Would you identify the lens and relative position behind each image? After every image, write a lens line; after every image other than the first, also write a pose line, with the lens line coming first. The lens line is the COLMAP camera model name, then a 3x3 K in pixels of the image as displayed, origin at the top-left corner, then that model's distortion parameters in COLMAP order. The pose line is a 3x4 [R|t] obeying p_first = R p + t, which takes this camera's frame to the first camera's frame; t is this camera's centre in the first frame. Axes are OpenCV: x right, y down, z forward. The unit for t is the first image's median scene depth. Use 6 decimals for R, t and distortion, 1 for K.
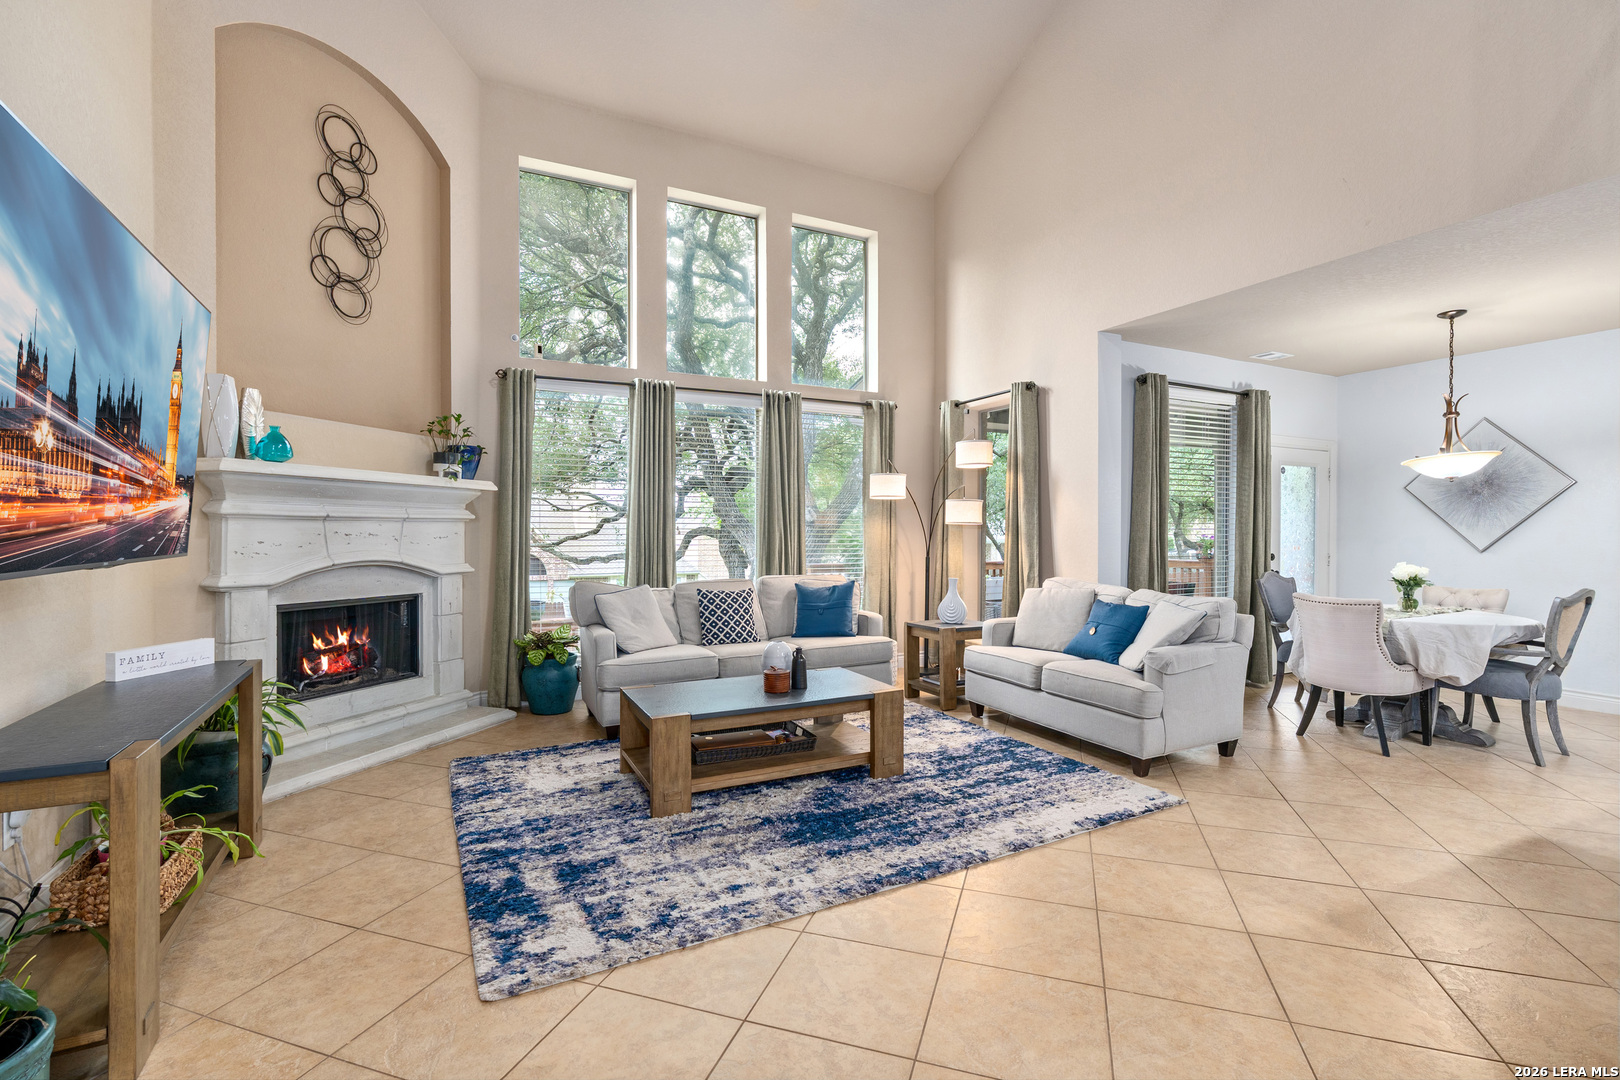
lens RADIAL K [[778.0, 0, 795.0], [0, 778.0, 539.0], [0, 0, 1]] dist [0.001771, 0.000011]
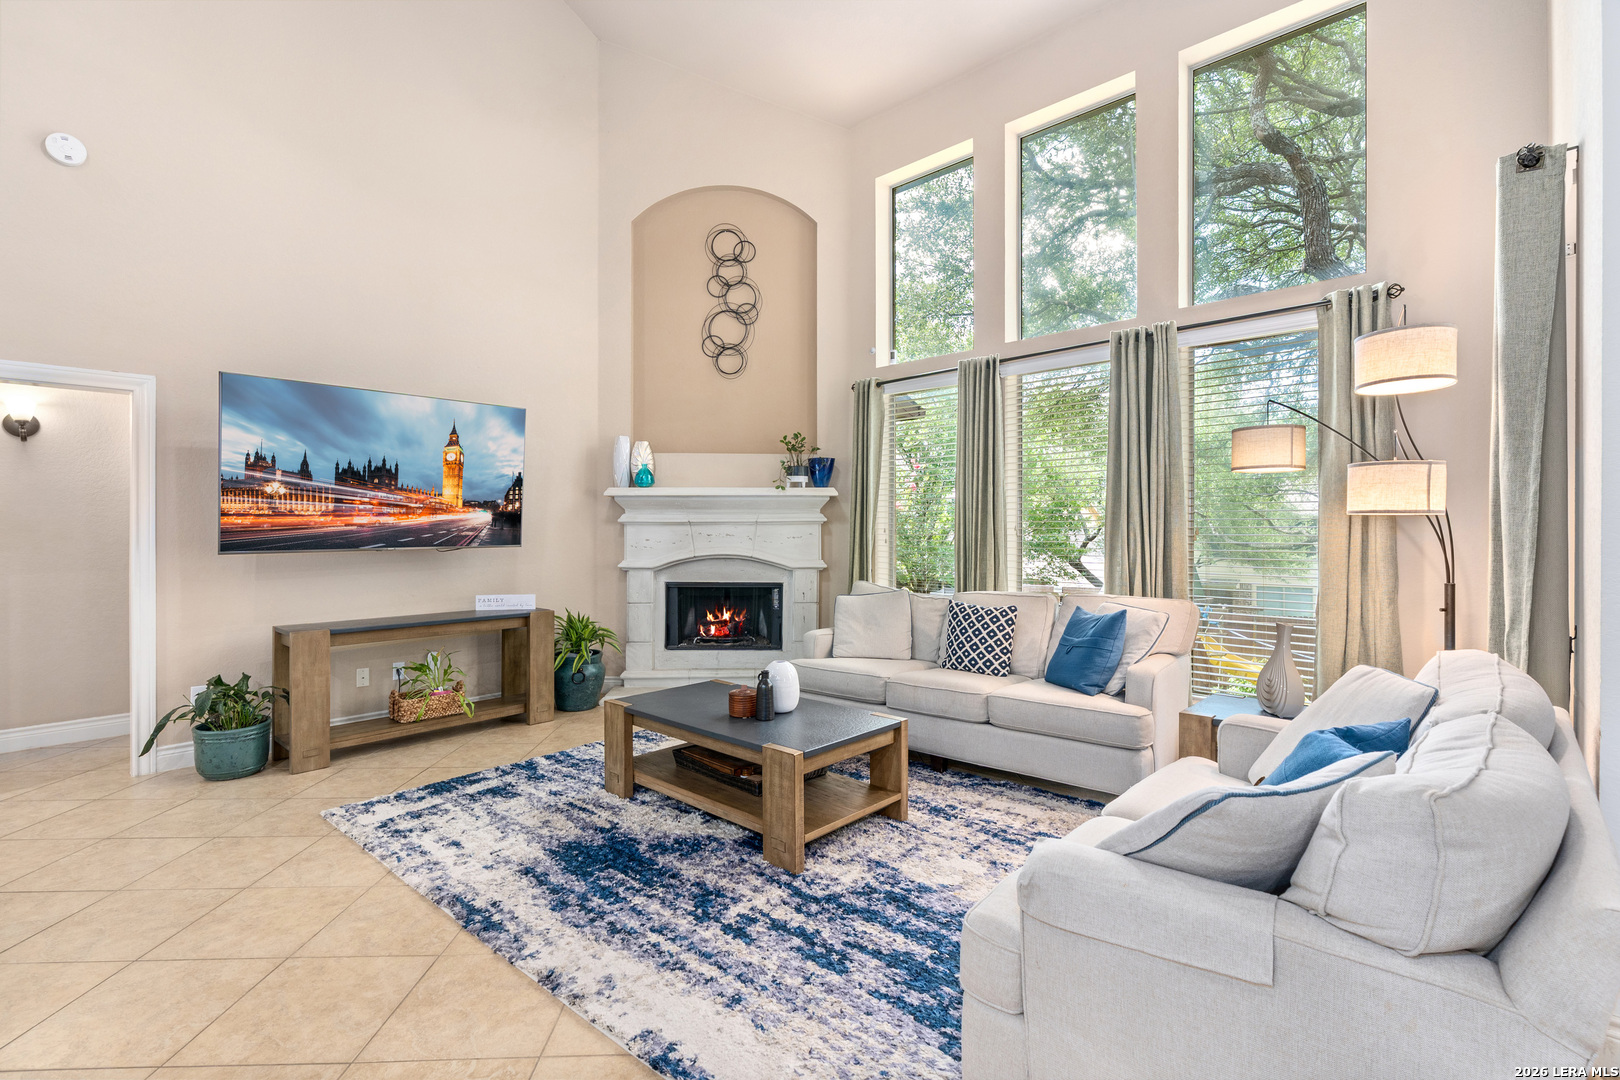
lens RADIAL K [[742.1, 0, 793.4], [0, 742.1, 535.3], [0, 0, 1]] dist [-0.005996, -0.000264]
pose [[0.328965, -0.003128, -0.944337, 0.774016], [-0.014916, 0.999853, -0.008508, 0.004053], [0.944224, 0.016884, 0.328870, 0.781667]]
